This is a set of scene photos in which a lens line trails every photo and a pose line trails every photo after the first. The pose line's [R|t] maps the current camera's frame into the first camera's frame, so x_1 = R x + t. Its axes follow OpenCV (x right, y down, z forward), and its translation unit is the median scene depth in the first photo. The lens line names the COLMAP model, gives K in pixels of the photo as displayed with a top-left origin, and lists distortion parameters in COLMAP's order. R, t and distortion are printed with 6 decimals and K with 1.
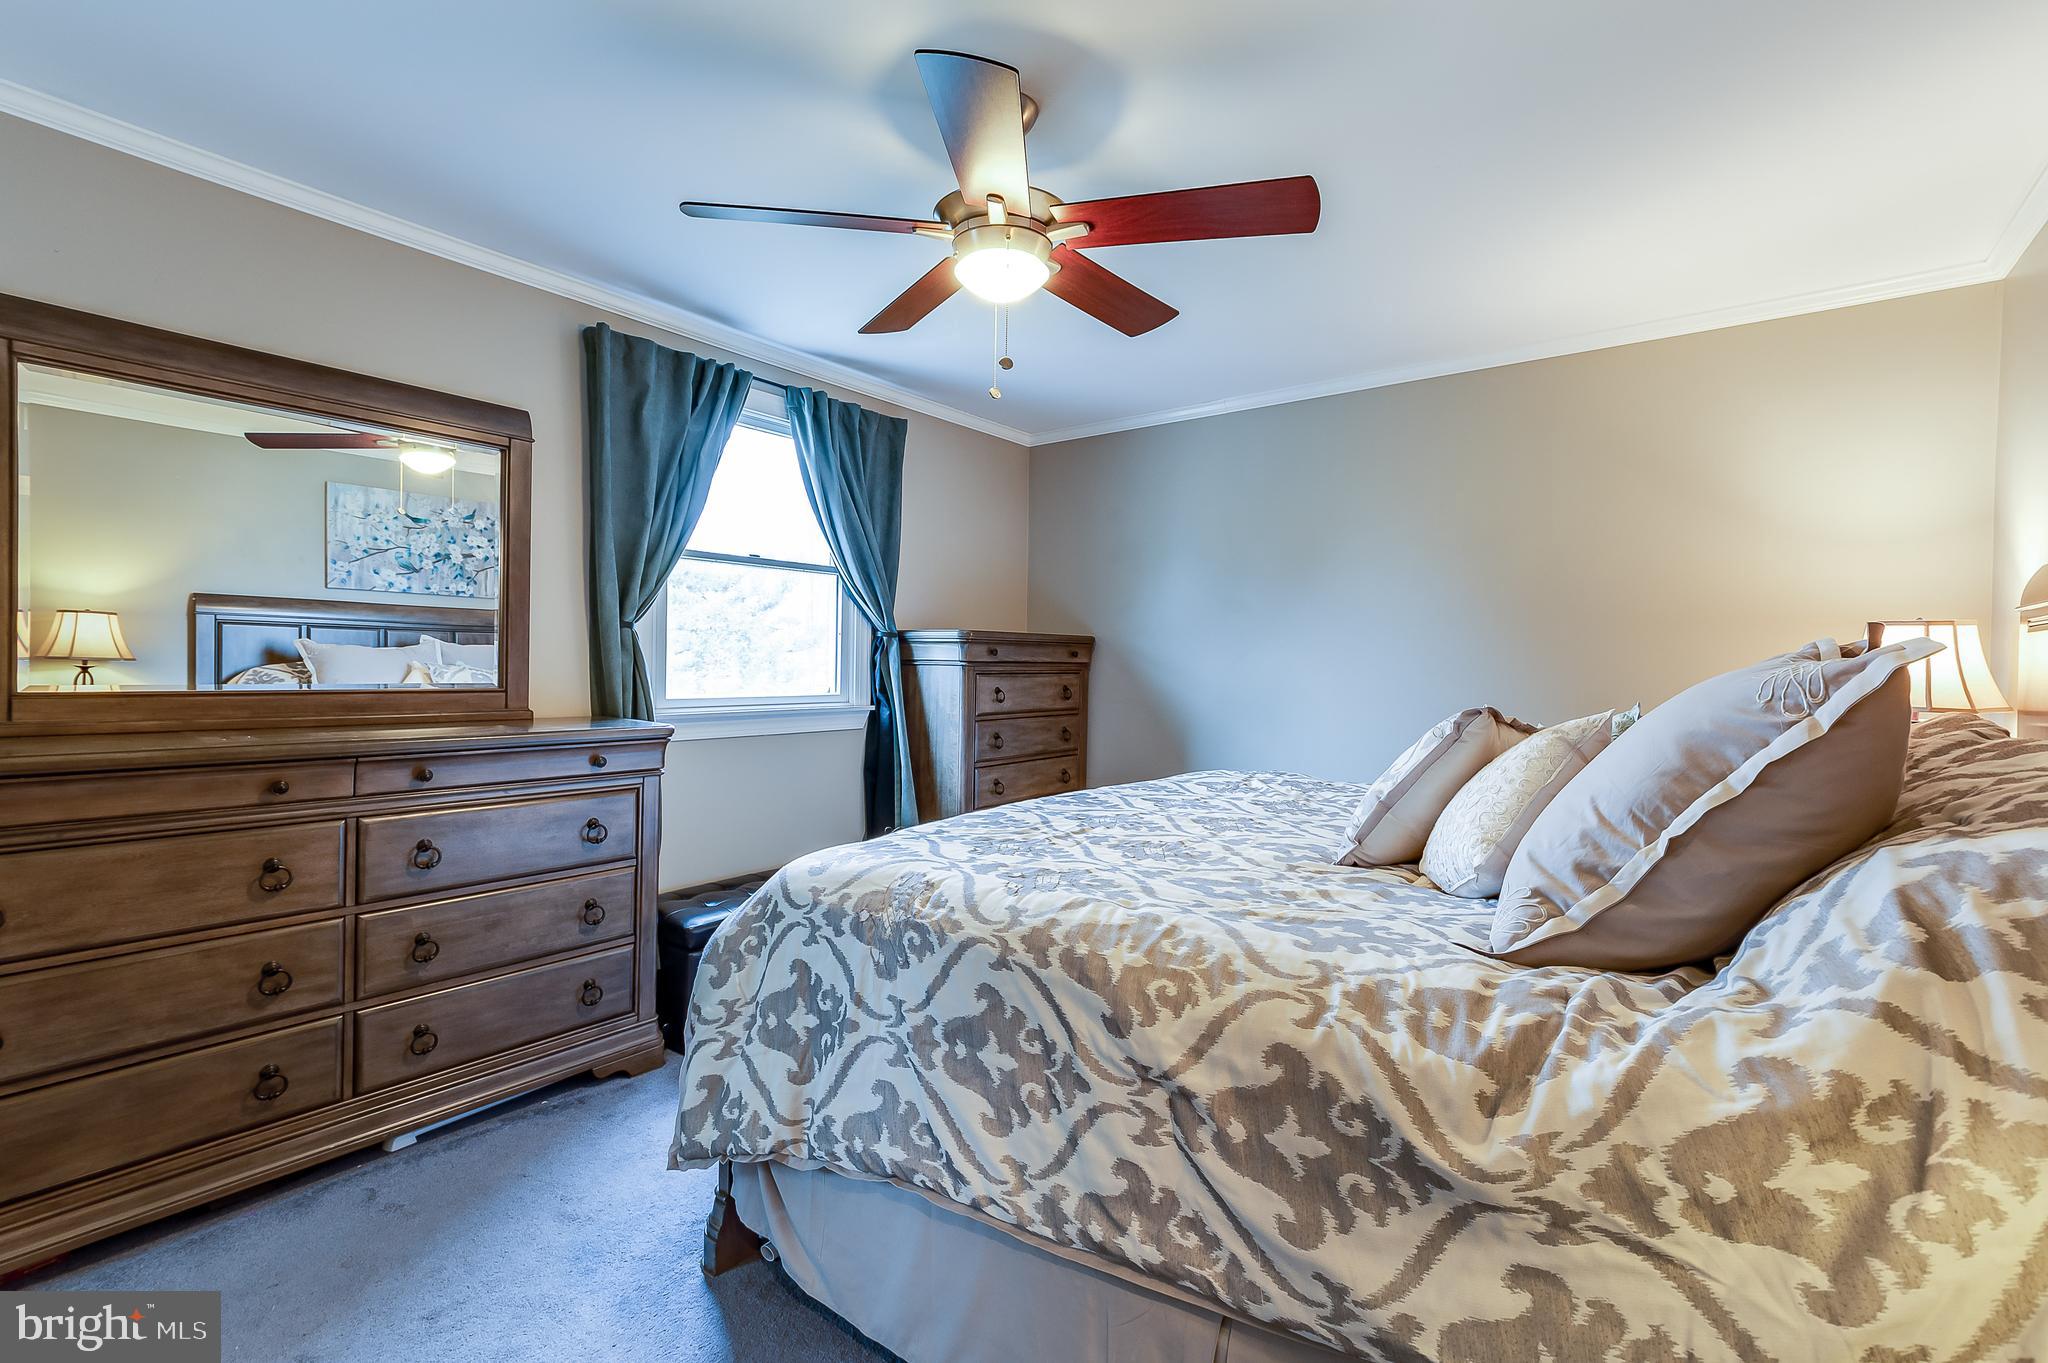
lens RADIAL K [[899.5, 0, 1031.4], [0, 899.5, 675.1], [0, 0, 1]] dist [0.013552, -0.000964]
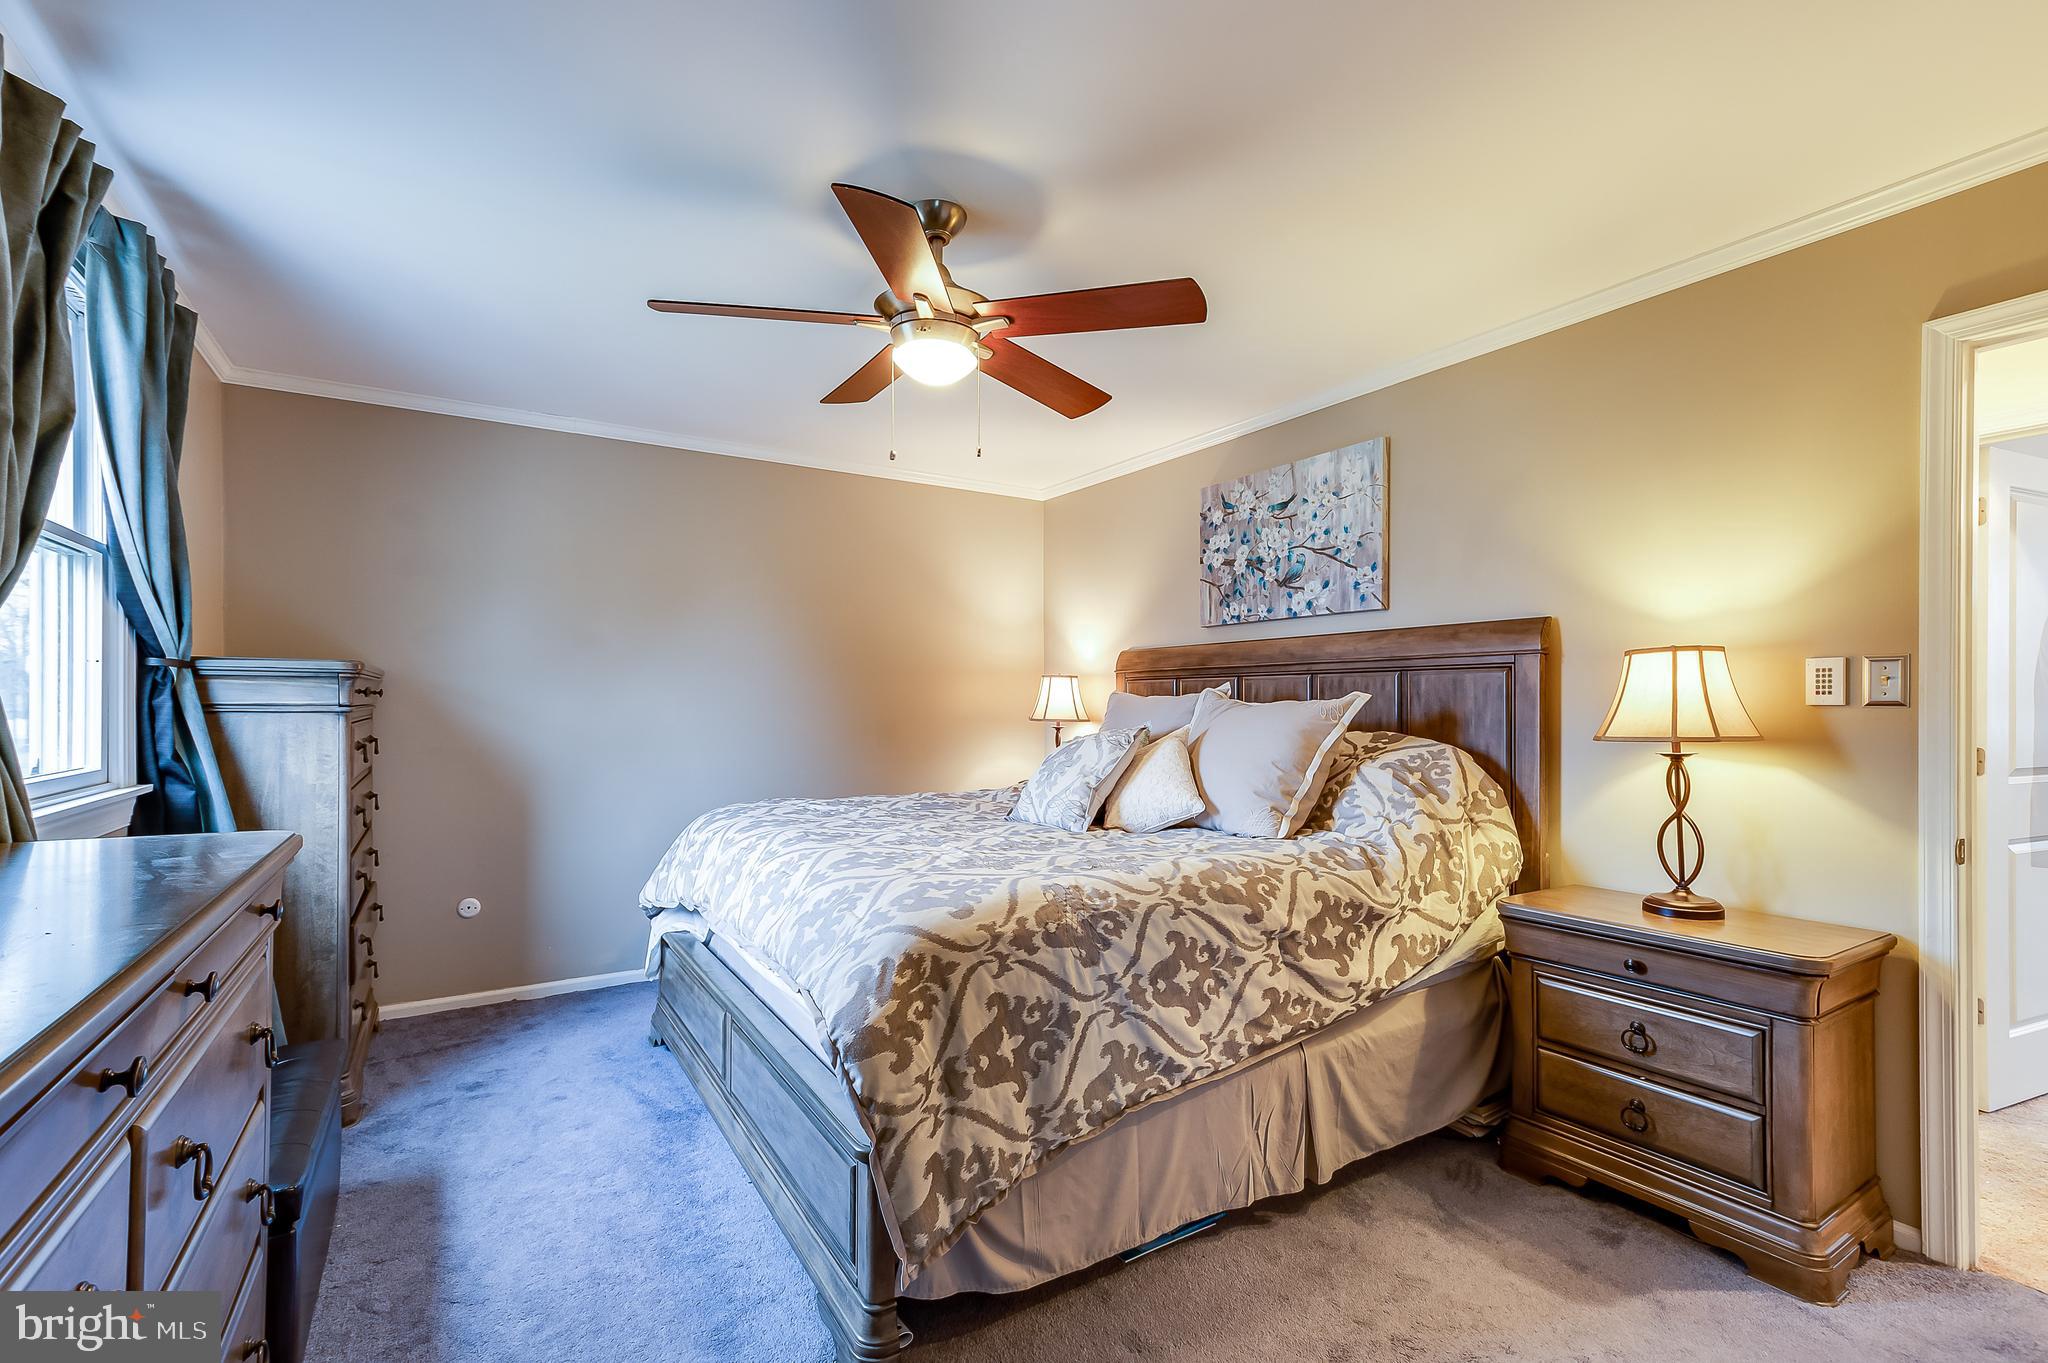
lens RADIAL K [[899.5, 0, 1029.7], [0, 899.5, 692.0], [0, 0, 1]] dist [0.013552, -0.000964]
pose [[0.350159, -0.008433, 0.936652, -1.571149], [0.018657, 0.999824, 0.002027, -0.049588], [-0.936504, 0.016766, 0.350255, 0.748356]]
